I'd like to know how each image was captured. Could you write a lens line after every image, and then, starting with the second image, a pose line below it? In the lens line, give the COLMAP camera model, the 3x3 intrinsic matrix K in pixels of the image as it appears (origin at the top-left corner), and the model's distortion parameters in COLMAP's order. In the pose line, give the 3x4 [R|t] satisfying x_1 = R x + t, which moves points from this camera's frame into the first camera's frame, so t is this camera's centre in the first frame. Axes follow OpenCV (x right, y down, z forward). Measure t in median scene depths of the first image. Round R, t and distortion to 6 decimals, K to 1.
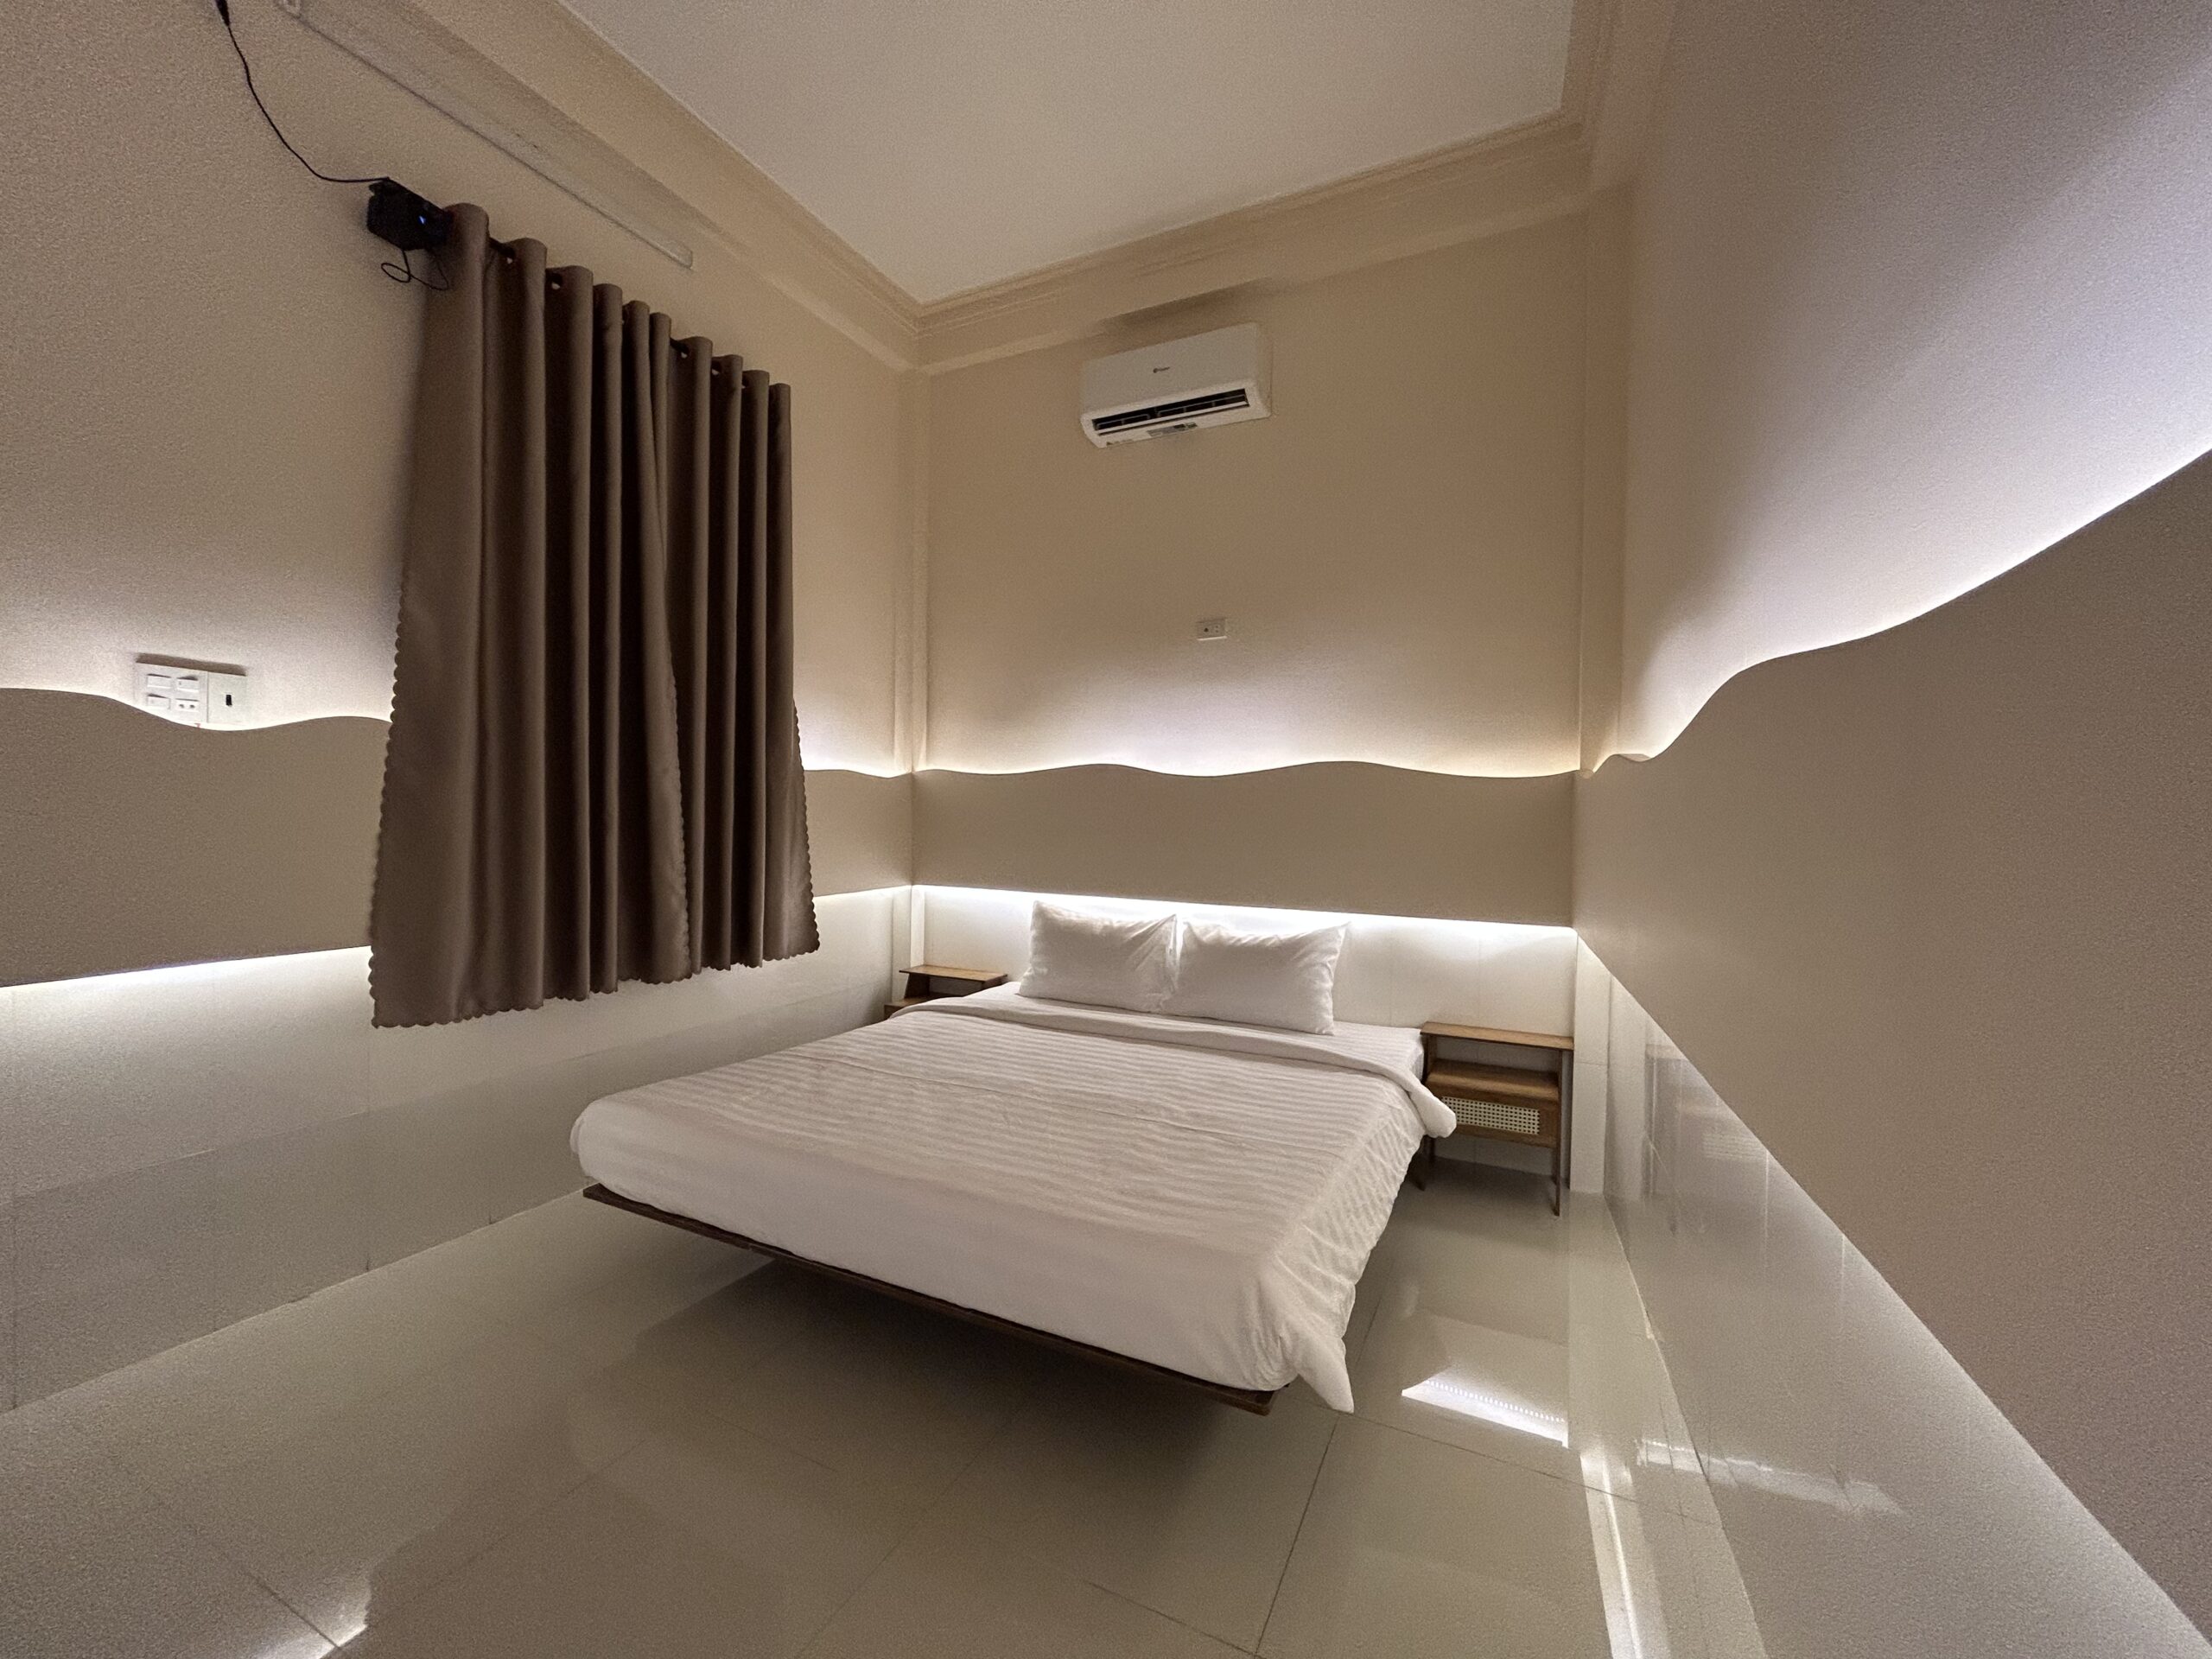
lens RADIAL K [[885.6, 0, 1099.2], [0, 885.6, 835.4], [0, 0, 1]] dist [0.002603, -0.000132]
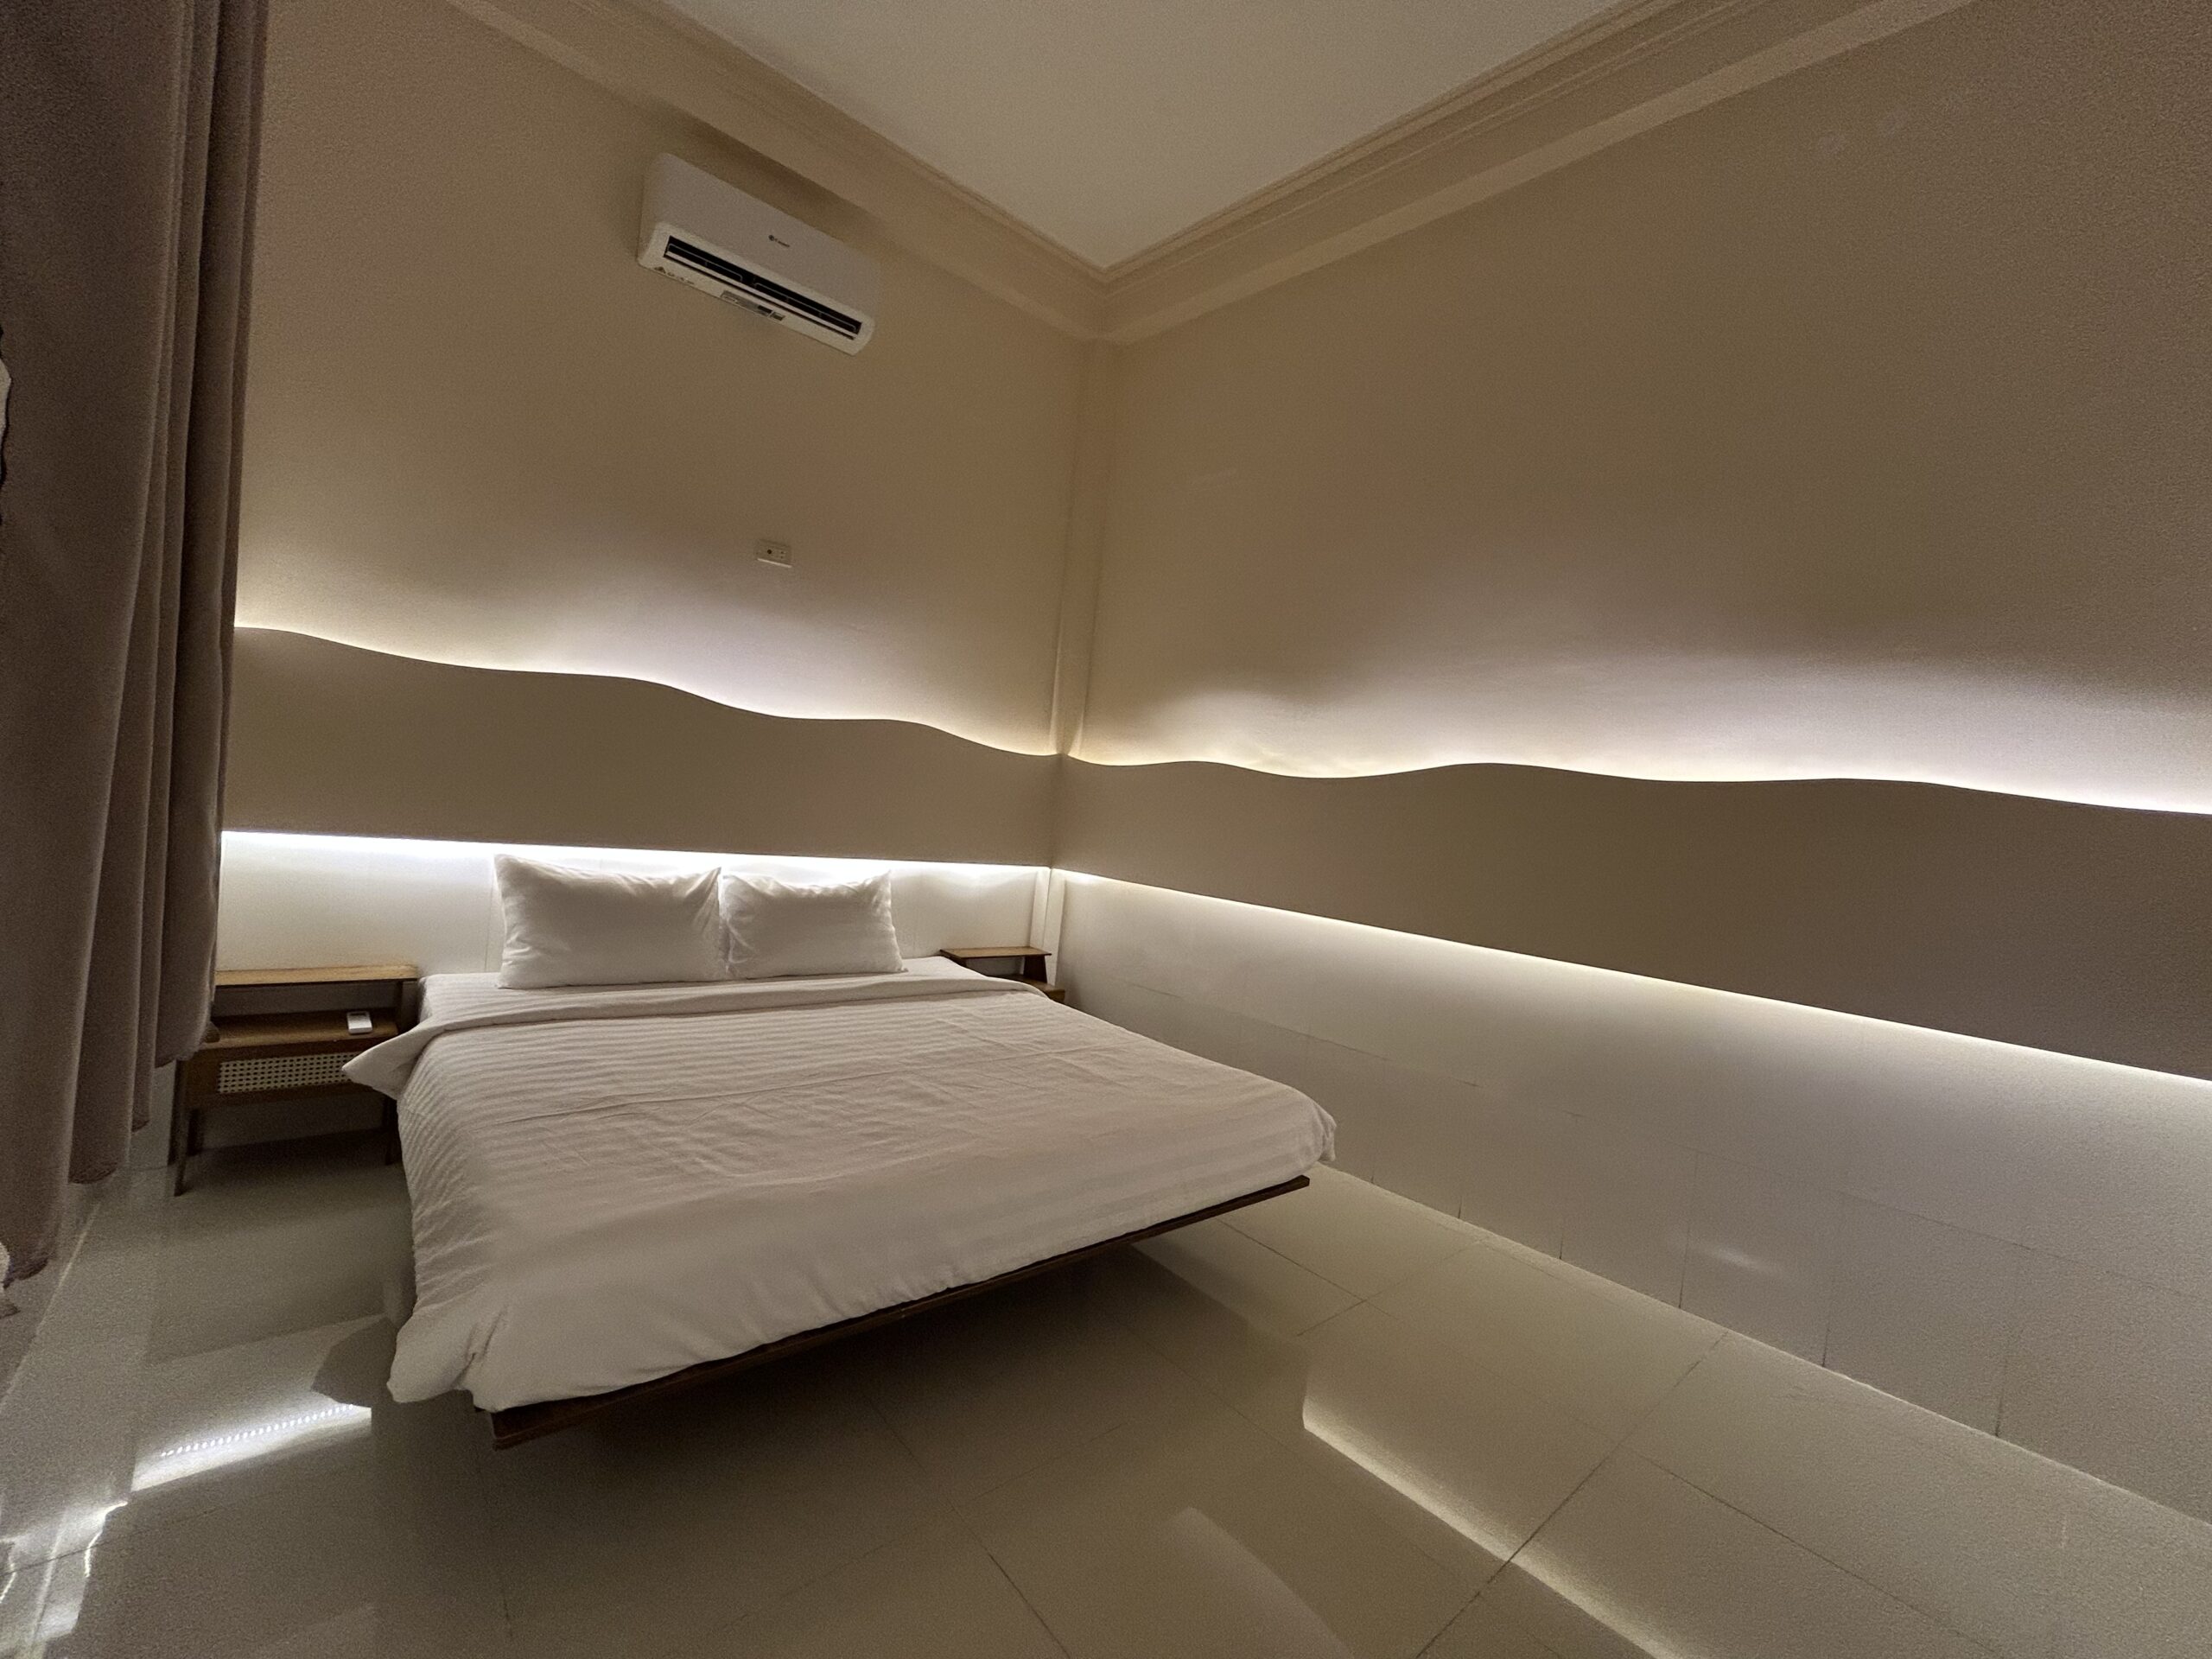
lens RADIAL K [[900.9, 0, 1106.0], [0, 900.9, 829.5], [0, 0, 1]] dist [0.005176, 0.000498]
pose [[0.393727, -0.001216, 0.919227, -0.683716], [-0.072545, 0.996839, 0.032392, -0.005575], [-0.916360, -0.079439, 0.392394, 0.349203]]
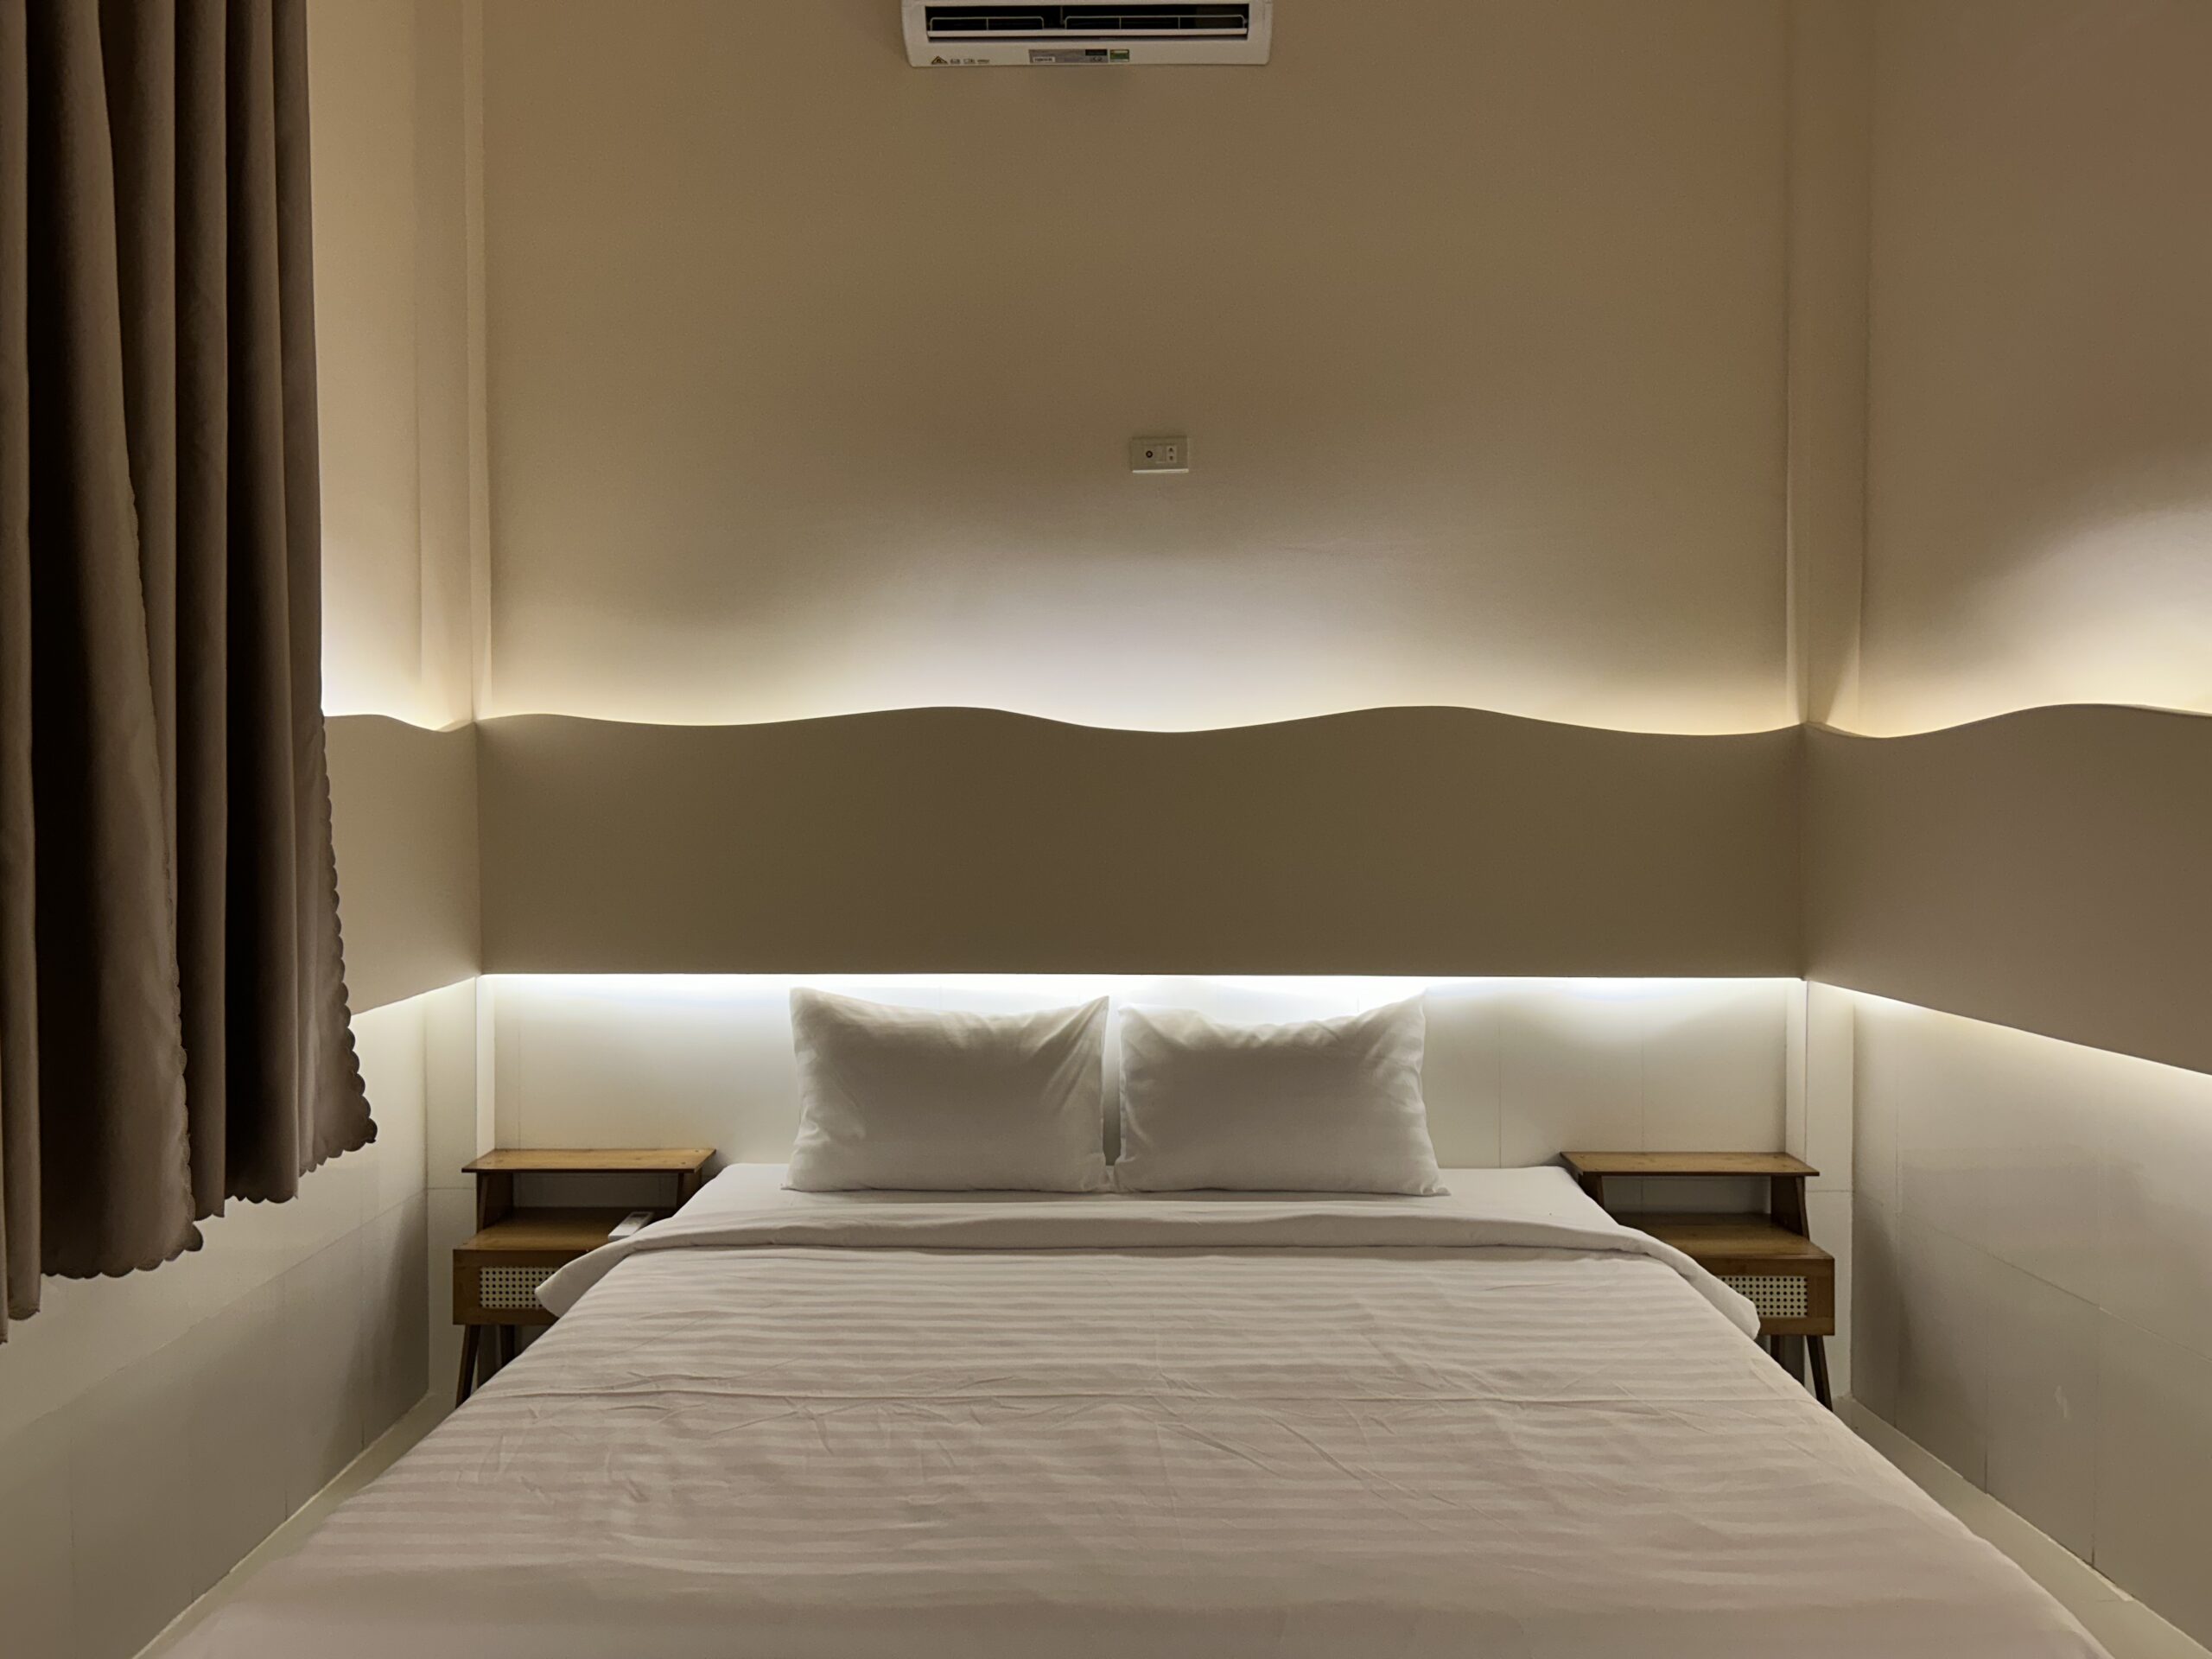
lens RADIAL K [[1665.2, 0, 1091.7], [0, 1665.2, 818.4], [0, 0, 1]] dist [0.099381, -0.171619]
pose [[0.903052, -0.025060, 0.428799, -0.395950], [0.026296, 0.999650, 0.003043, -0.021780], [-0.428725, 0.008527, 0.903395, 0.135735]]
